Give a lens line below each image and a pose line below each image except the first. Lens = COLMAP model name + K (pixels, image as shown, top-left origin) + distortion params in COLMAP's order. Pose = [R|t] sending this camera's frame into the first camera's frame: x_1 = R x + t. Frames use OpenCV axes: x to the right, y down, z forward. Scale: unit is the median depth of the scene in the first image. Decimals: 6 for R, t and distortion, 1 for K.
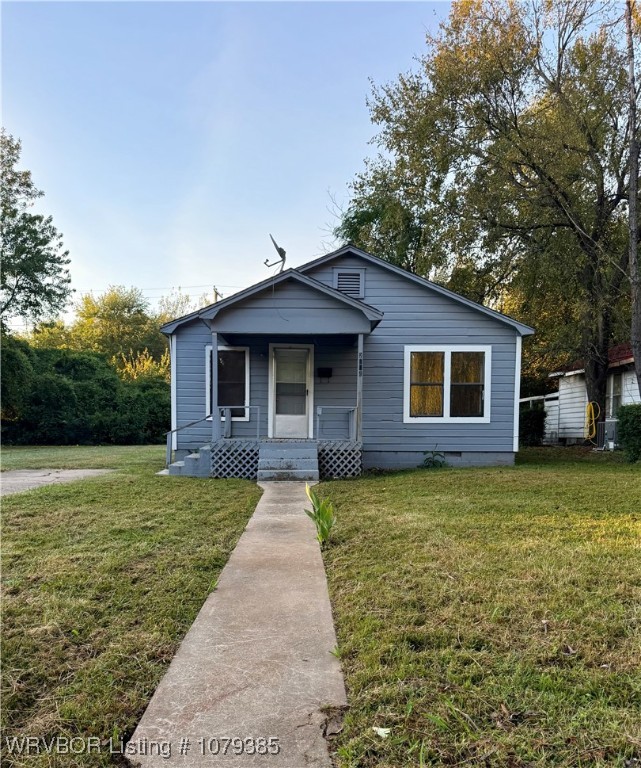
lens RADIAL K [[679.1, 0, 305.4], [0, 679.1, 465.5], [0, 0, 1]] dist [0.092094, -0.132396]
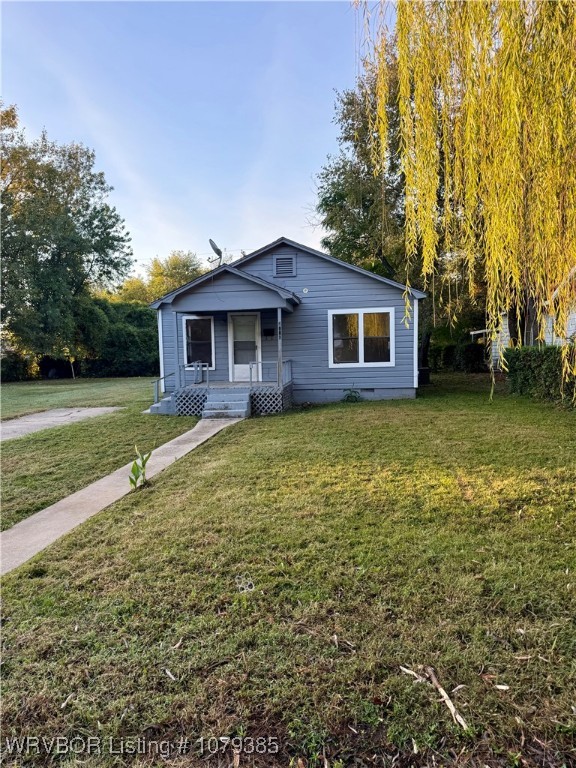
lens RADIAL K [[537.5, 0, 275.8], [0, 537.5, 389.8], [0, 0, 1]] dist [0.132636, -0.245257]
pose [[0.991216, -0.022754, -0.130277, 0.179226], [0.025440, 0.999496, 0.018990, -0.042950], [0.129780, -0.022138, 0.991296, -0.060803]]
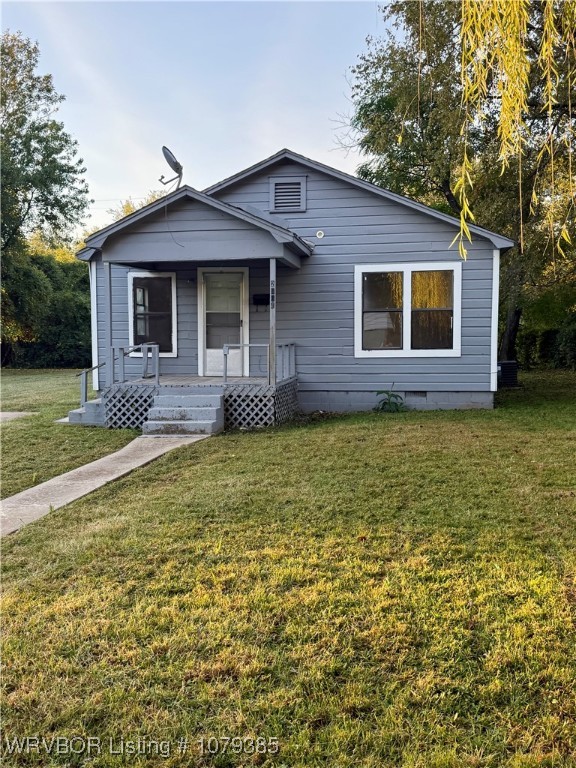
lens RADIAL K [[750.7, 0, 269.7], [0, 750.7, 383.6], [0, 0, 1]] dist [0.130692, -0.238844]
pose [[0.985259, -0.004038, -0.171019, 0.201295], [0.005564, 0.999949, 0.008442, -0.038822], [0.170976, -0.009269, 0.985232, 0.065732]]
